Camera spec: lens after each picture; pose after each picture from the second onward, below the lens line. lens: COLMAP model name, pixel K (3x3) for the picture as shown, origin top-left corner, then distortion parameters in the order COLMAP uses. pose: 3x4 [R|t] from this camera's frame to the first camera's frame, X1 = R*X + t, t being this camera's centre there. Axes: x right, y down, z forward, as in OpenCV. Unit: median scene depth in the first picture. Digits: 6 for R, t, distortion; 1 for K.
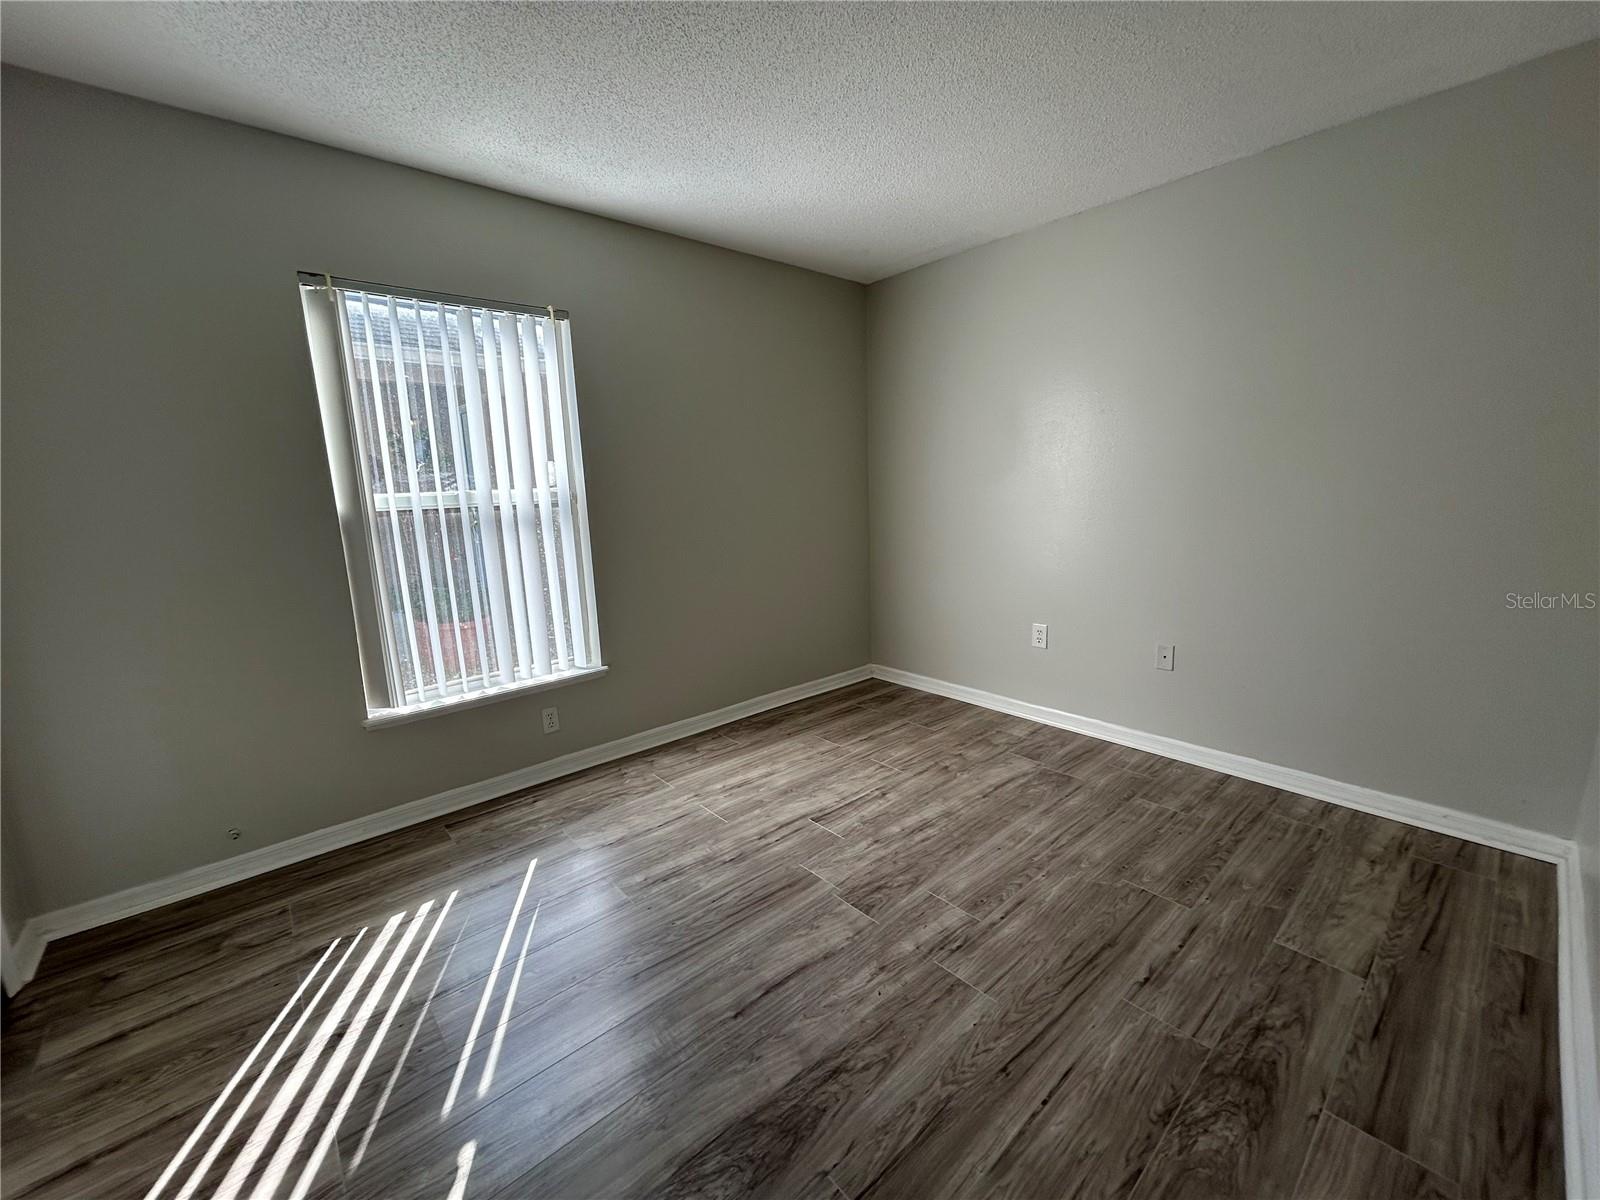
lens RADIAL K [[643.8, 0, 805.3], [0, 643.8, 588.6], [0, 0, 1]] dist [-0.002410, 0.001196]
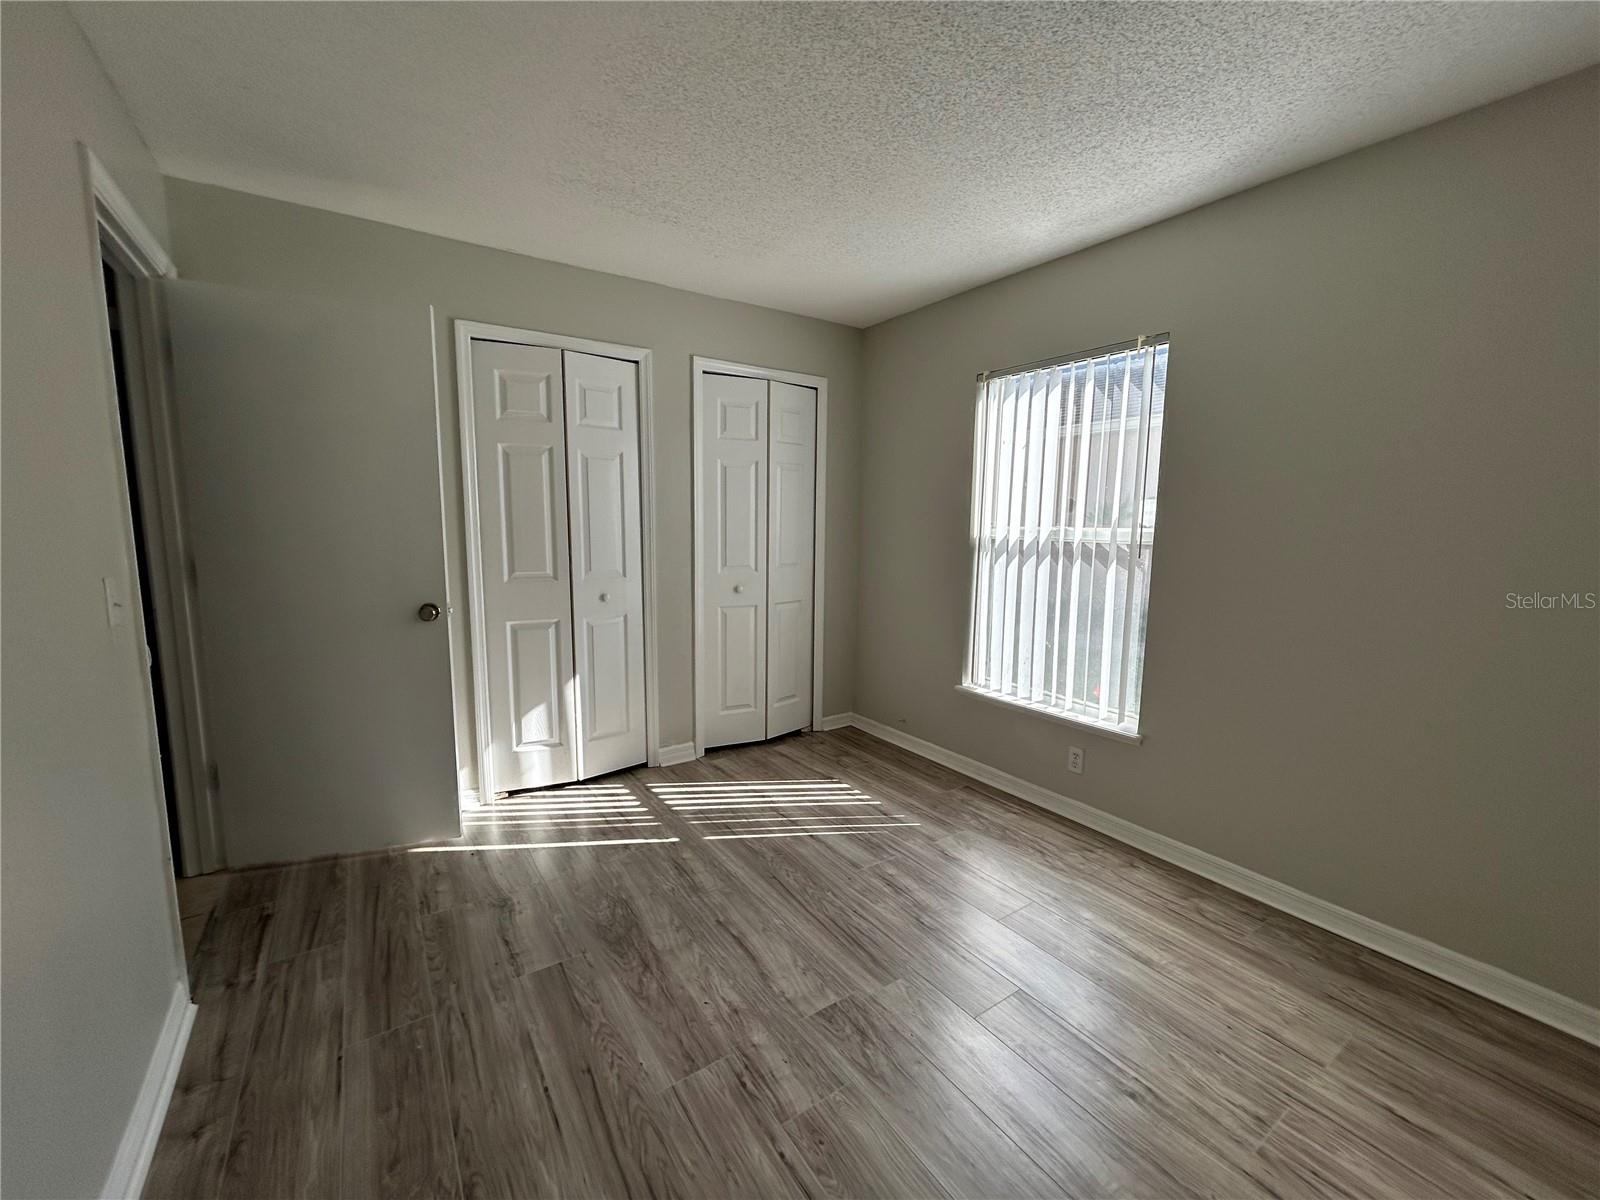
lens RADIAL K [[643.8, 0, 800.1], [0, 643.8, 592.5], [0, 0, 1]] dist [-0.002410, 0.001196]
pose [[-0.125831, 0.142714, -0.981733, 0.972678], [-0.168896, 0.972070, 0.162957, -0.223139], [0.977569, 0.186315, -0.098212, 1.041594]]
